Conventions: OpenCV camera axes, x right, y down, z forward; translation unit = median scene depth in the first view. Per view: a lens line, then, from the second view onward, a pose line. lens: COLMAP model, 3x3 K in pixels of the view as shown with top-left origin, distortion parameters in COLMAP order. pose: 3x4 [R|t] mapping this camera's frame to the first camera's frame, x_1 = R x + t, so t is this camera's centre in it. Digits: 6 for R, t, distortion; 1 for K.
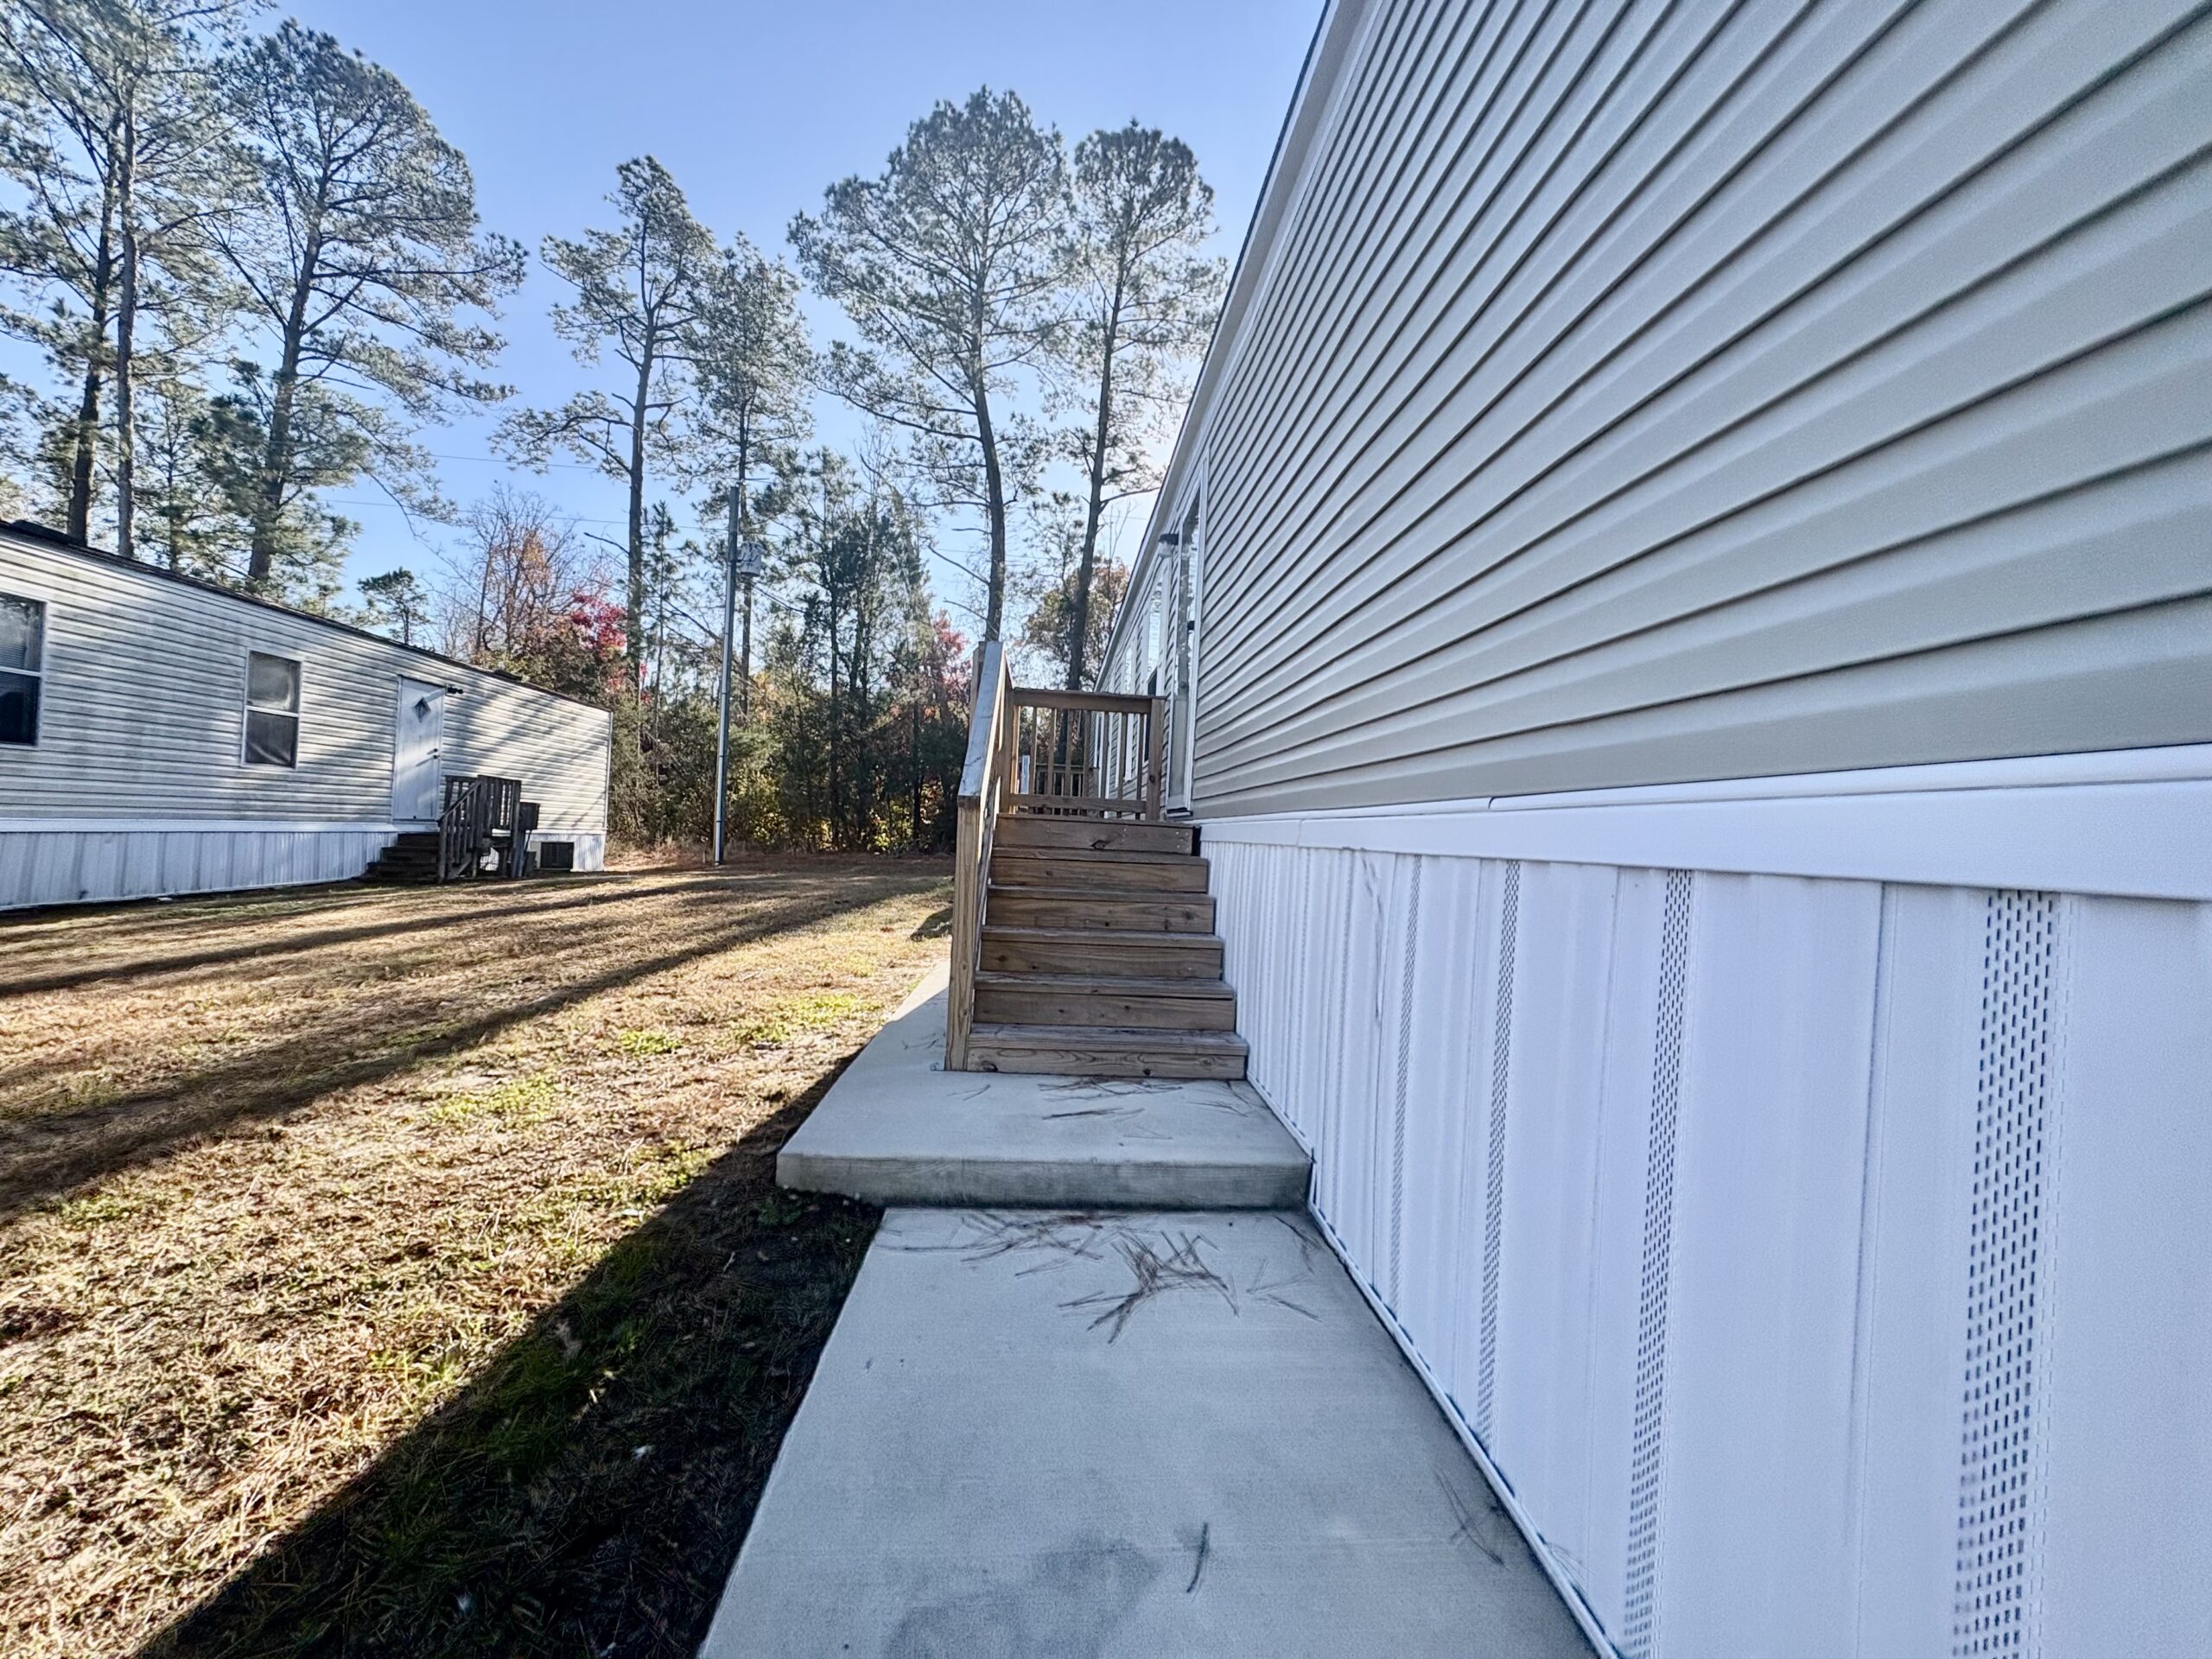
lens RADIAL K [[874.9, 0, 1107.7], [0, 874.9, 830.3], [0, 0, 1]] dist [-0.002385, -0.000075]
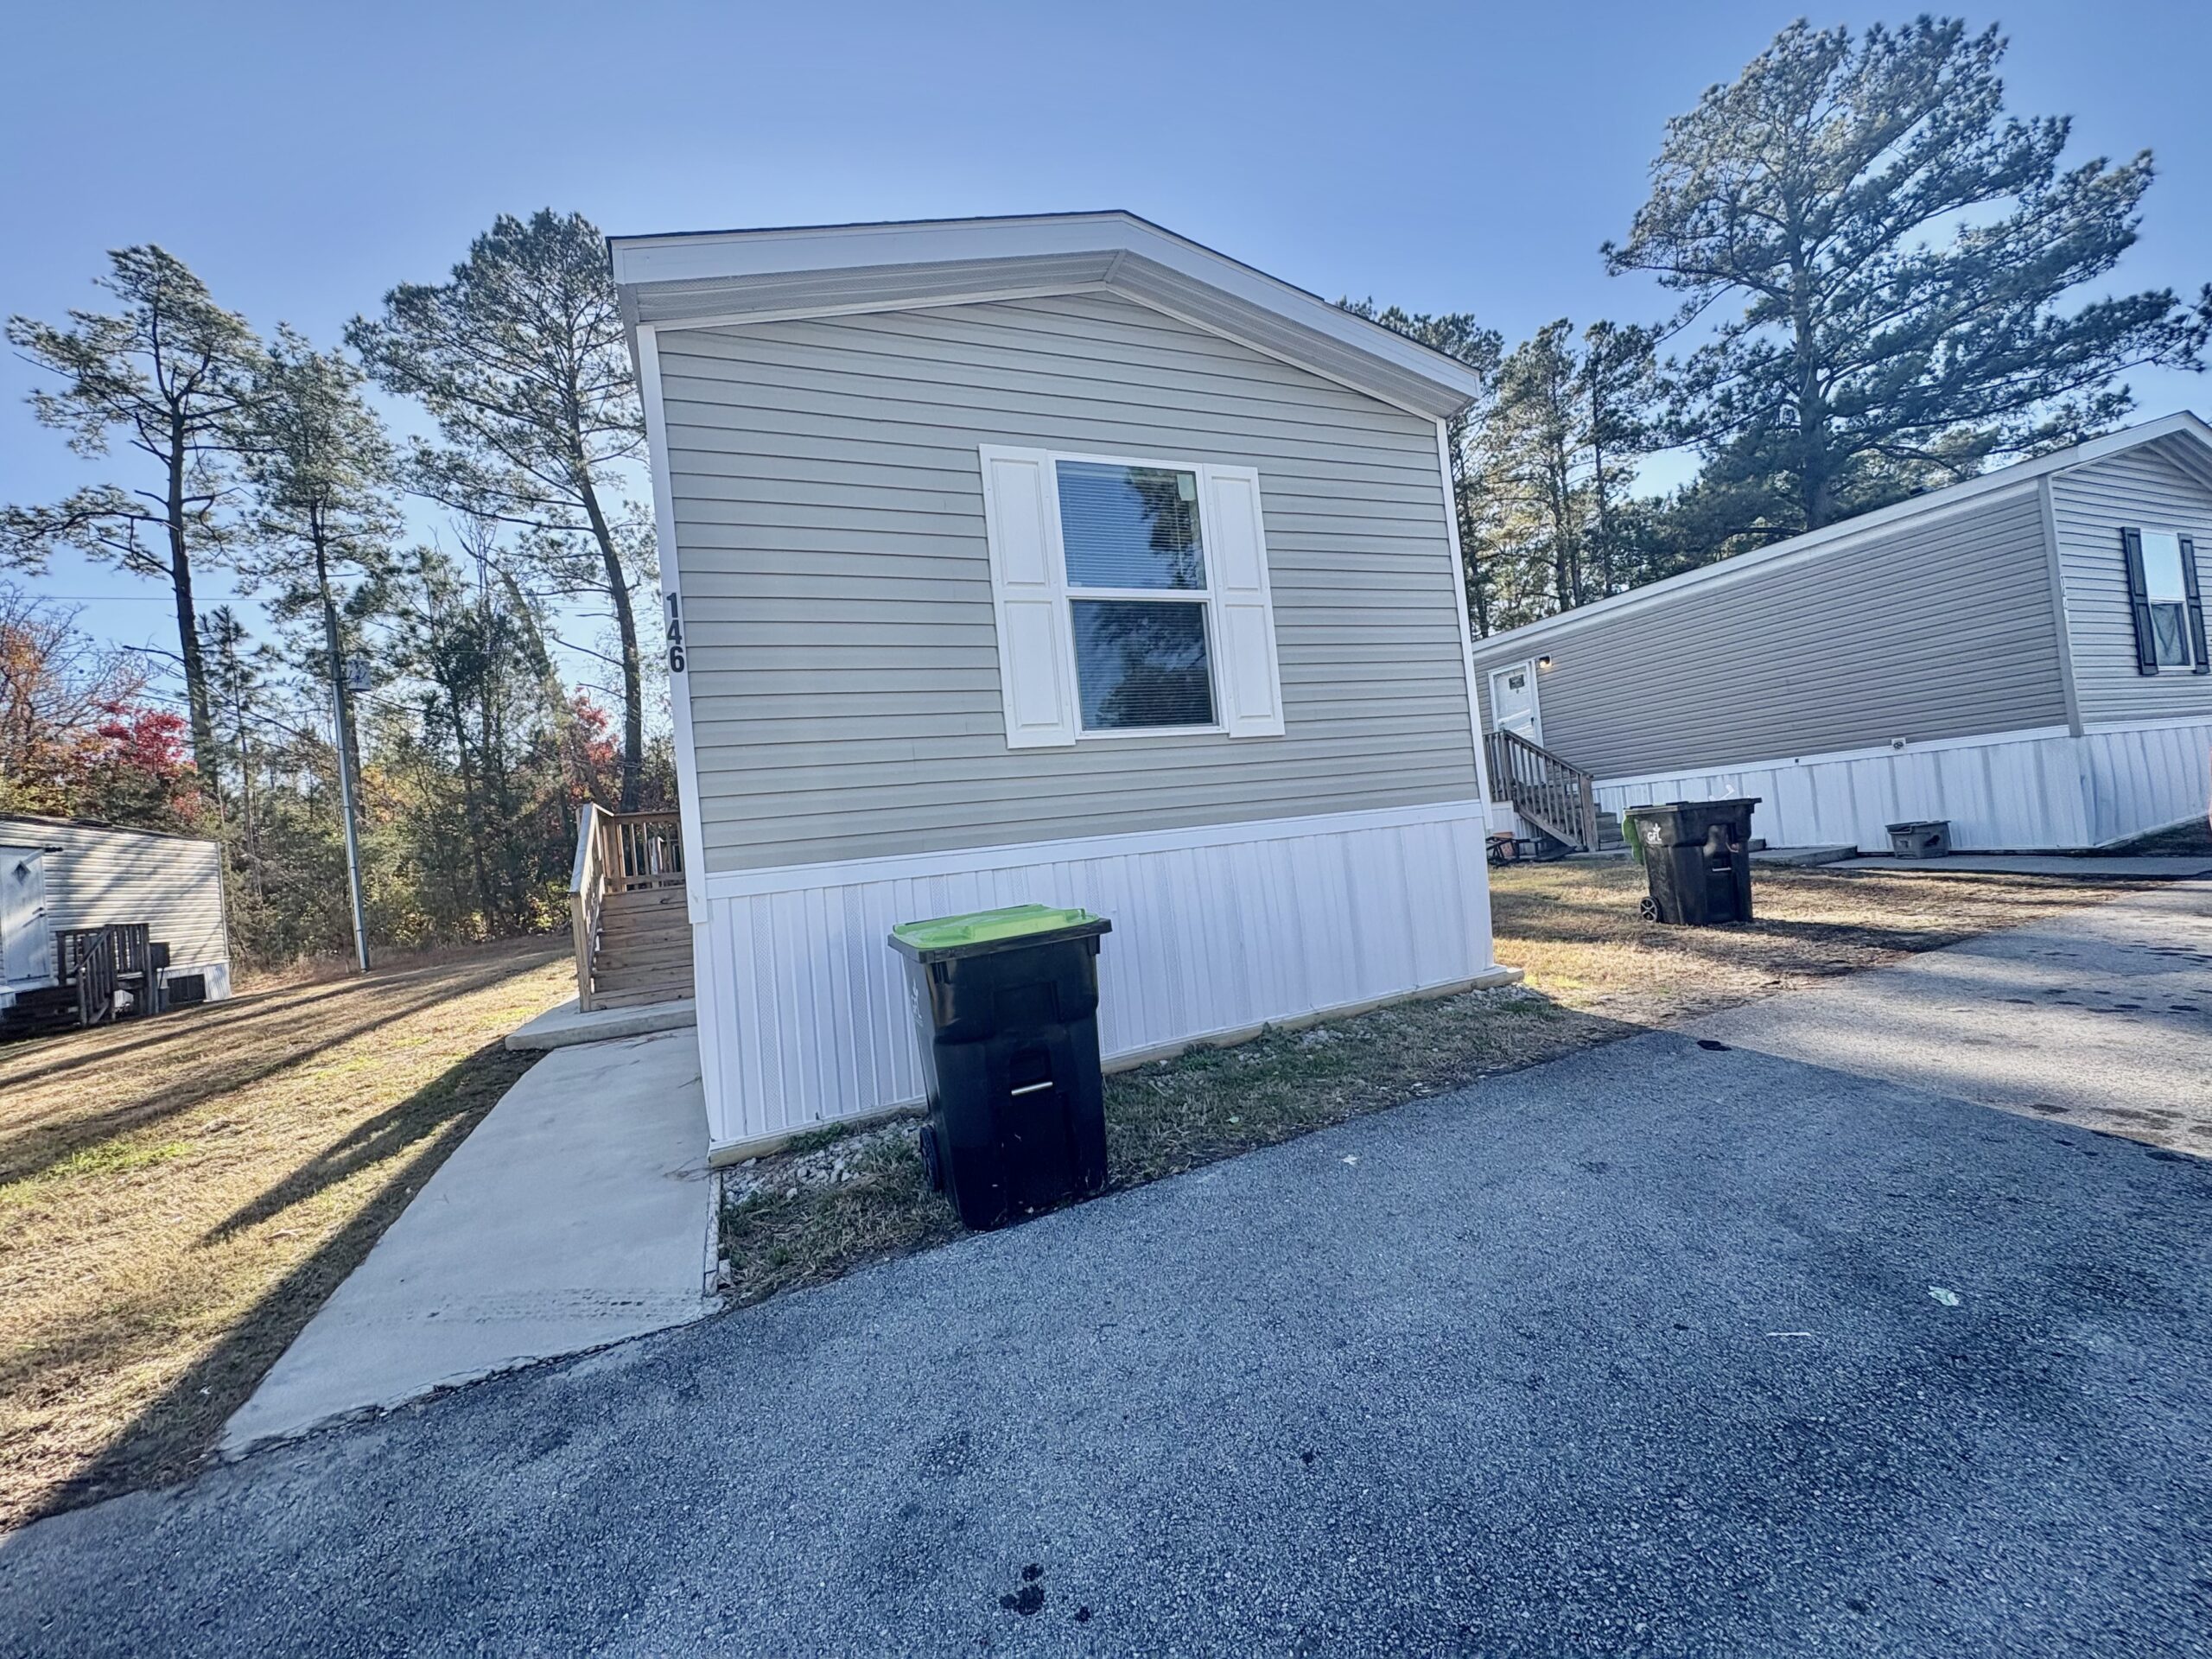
lens RADIAL K [[874.9, 0, 1111.3], [0, 874.9, 830.4], [0, 0, 1]] dist [-0.002385, -0.000075]
pose [[0.936776, -0.141277, 0.320142, 0.052878], [0.147926, 0.988992, 0.003588, 0.000605], [-0.317124, 0.043996, 0.947363, -0.189983]]
